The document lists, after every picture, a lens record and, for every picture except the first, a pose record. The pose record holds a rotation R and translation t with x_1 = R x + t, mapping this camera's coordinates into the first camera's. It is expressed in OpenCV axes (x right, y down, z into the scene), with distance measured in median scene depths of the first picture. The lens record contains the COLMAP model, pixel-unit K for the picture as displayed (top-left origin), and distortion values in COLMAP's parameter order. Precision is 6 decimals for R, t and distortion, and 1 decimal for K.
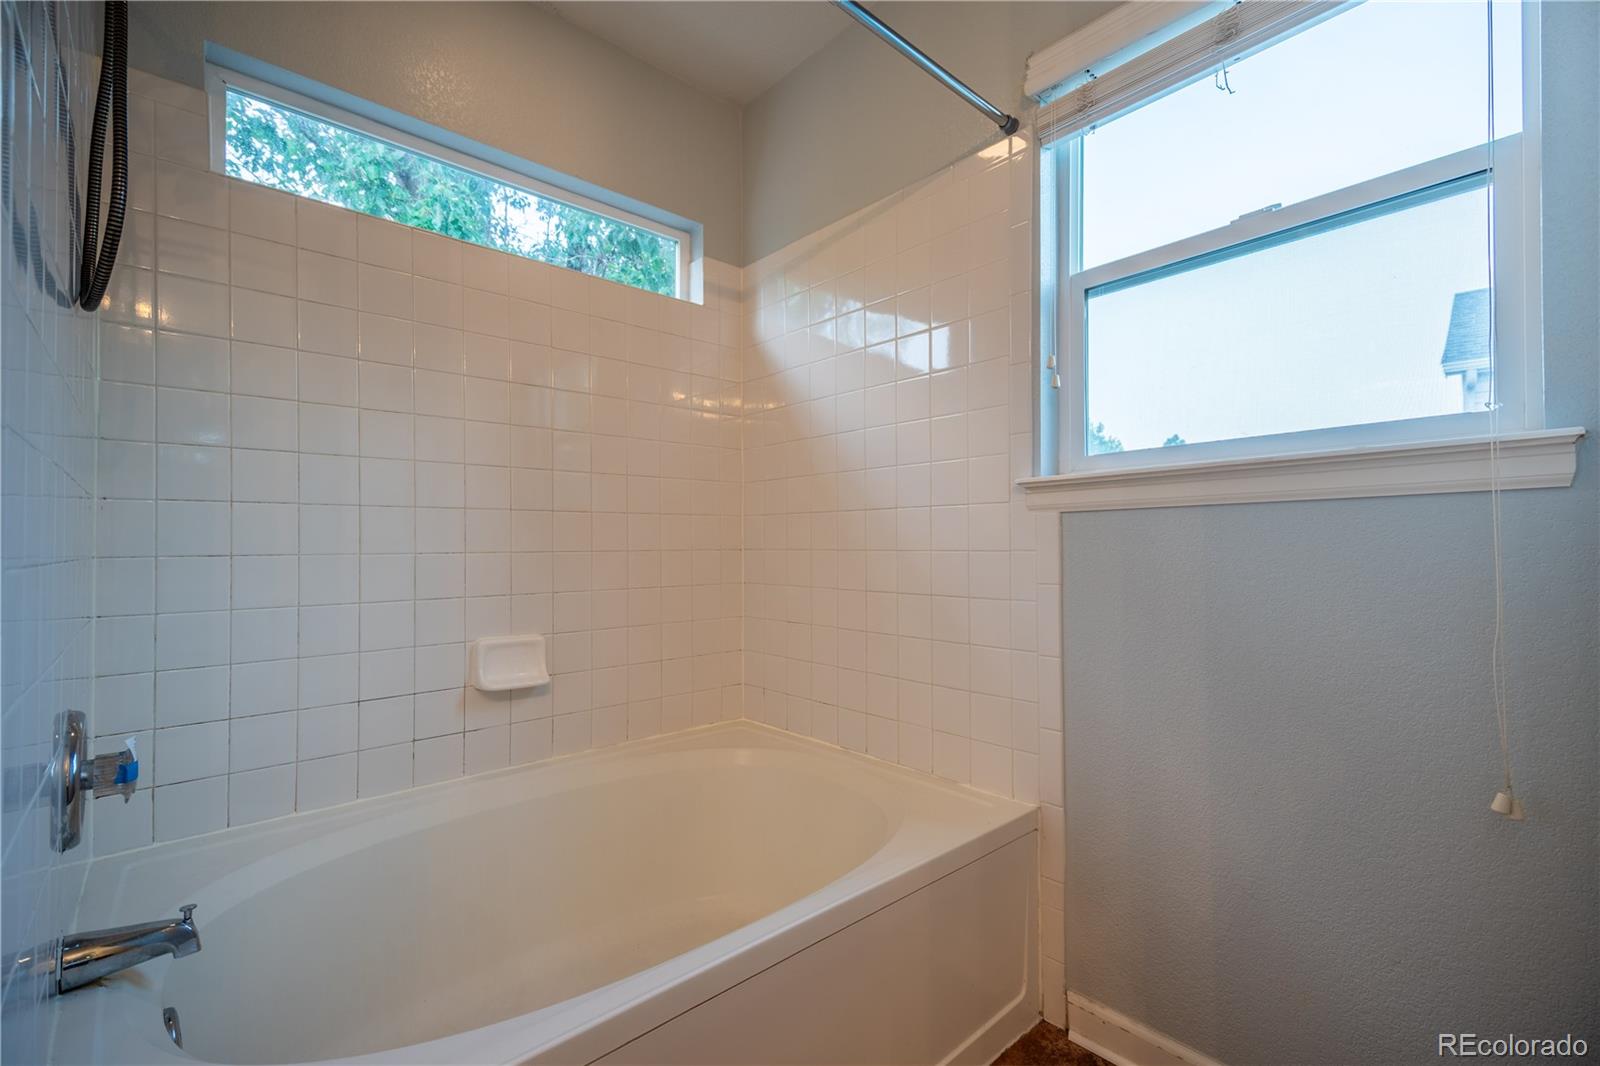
lens RADIAL K [[699.8, 0, 797.3], [0, 699.8, 535.2], [0, 0, 1]] dist [0.046093, -0.014489]
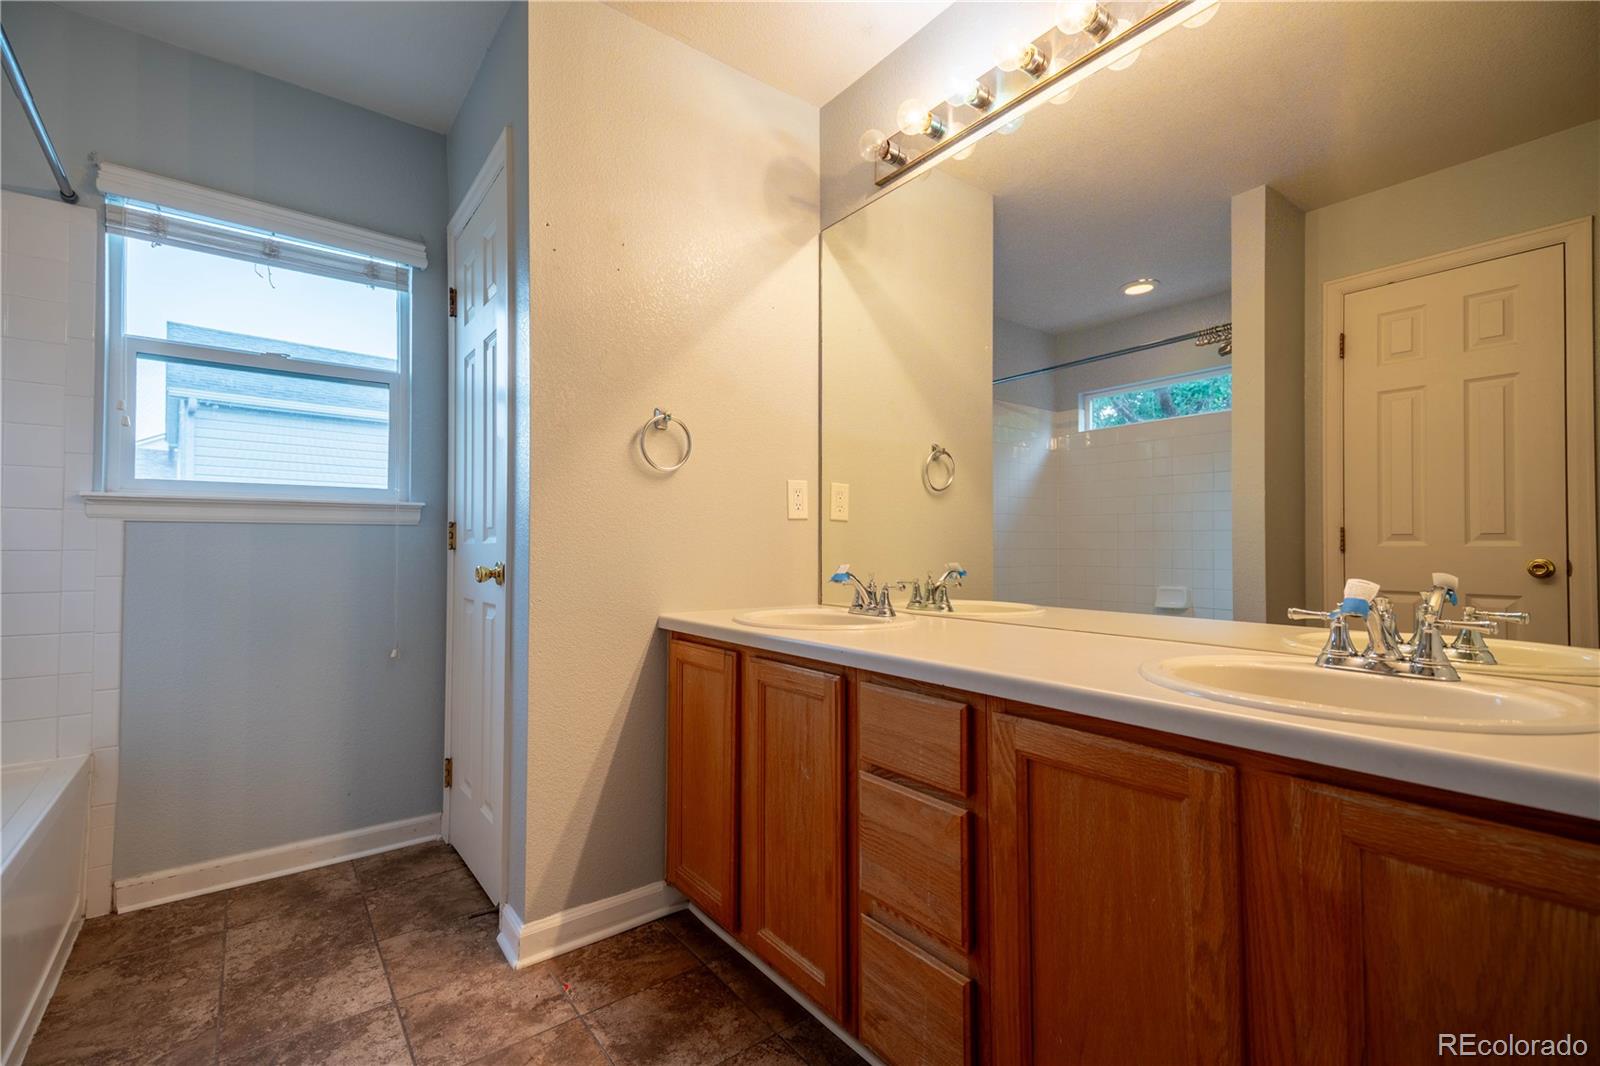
lens RADIAL K [[699.8, 0, 797.3], [0, 699.8, 535.2], [0, 0, 1]] dist [0.046093, -0.014489]
pose [[0.076207, 0.020300, 0.996885, -0.862239], [-0.022340, 0.999577, -0.018648, -0.009115], [-0.996842, -0.020849, 0.076629, -0.346303]]
